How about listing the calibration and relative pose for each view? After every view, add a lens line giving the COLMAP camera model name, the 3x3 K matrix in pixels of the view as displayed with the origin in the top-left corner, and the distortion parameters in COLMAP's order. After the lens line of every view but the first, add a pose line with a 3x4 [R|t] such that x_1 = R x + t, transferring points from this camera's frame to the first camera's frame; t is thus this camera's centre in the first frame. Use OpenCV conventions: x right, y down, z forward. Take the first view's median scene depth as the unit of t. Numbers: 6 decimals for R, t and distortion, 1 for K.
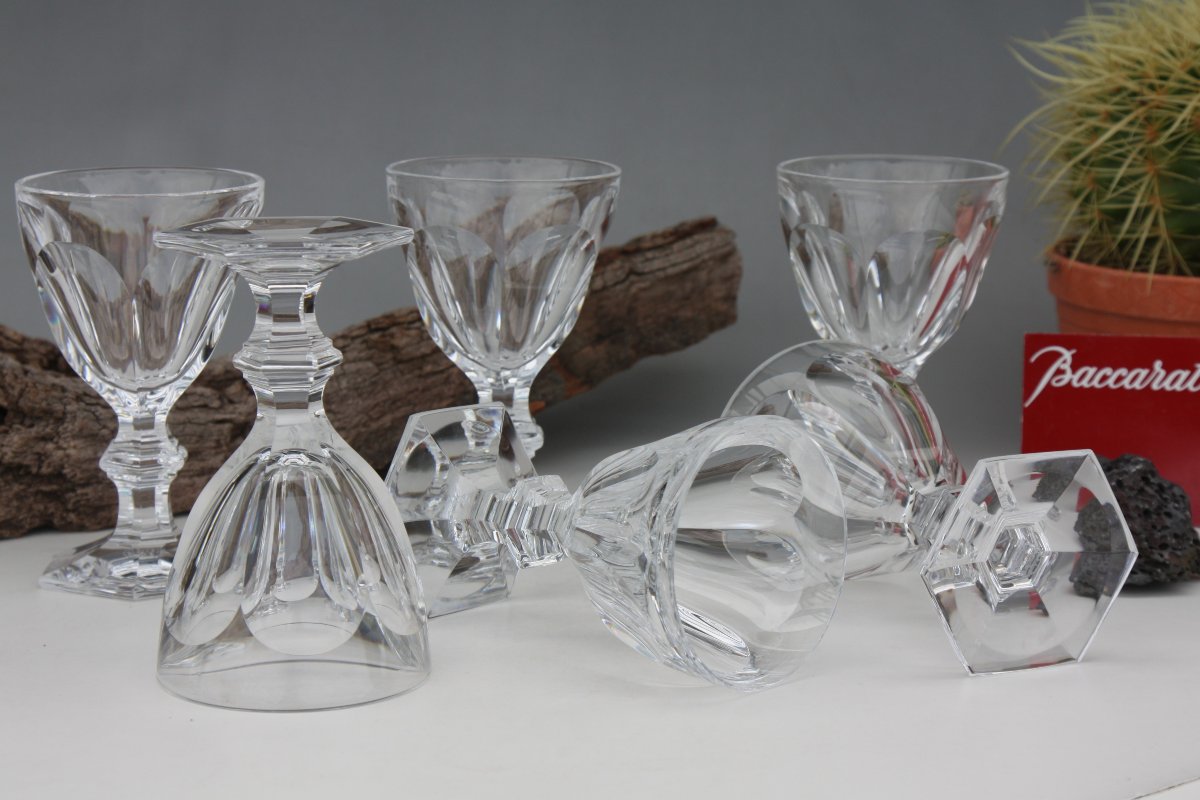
lens RADIAL K [[1841.4, 0, 600.0], [0, 1841.4, 400.0], [0, 0, 1]] dist [-0.028163, 0.005024]
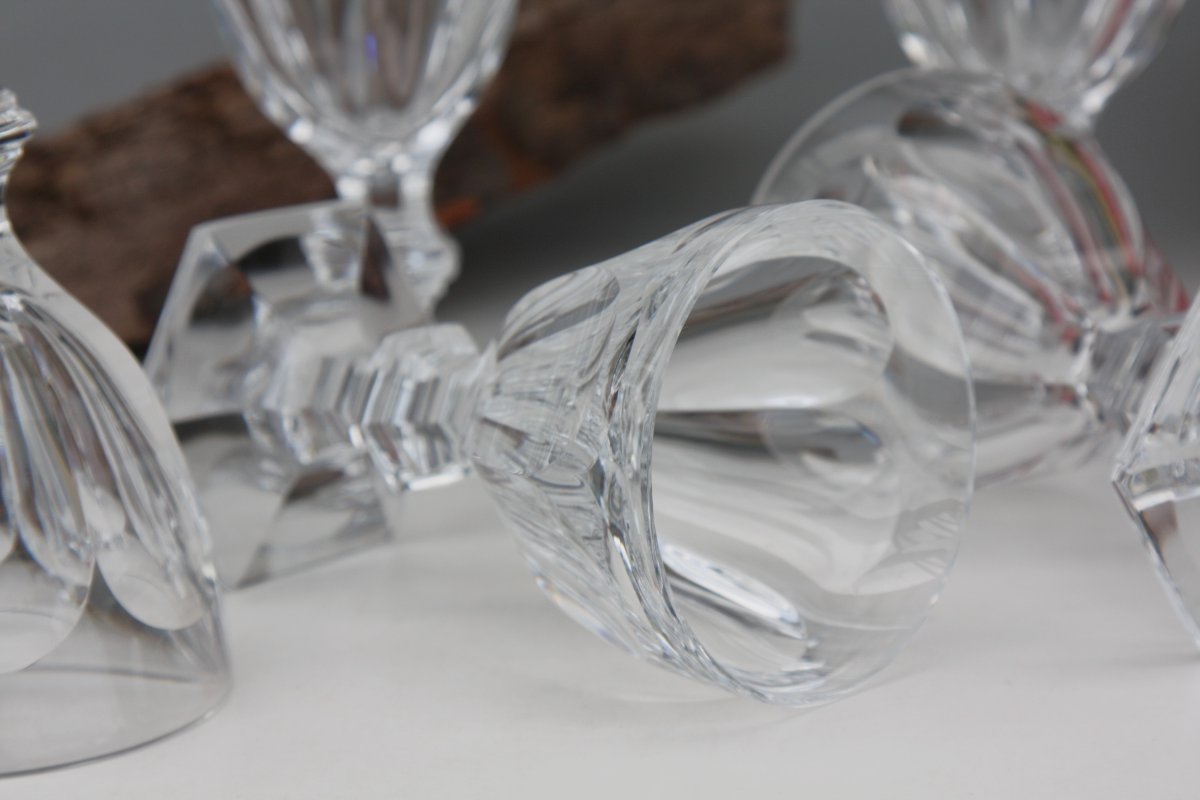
lens RADIAL K [[2836.5, 0, 600.0], [0, 2836.5, 400.0], [0, 0, 1]] dist [0.004796, 0.141752]
pose [[0.999136, -0.041498, -0.002249, 0.024237], [0.041554, 0.996753, 0.068965, 0.006766], [-0.000620, -0.068999, 0.997617, 0.153699]]
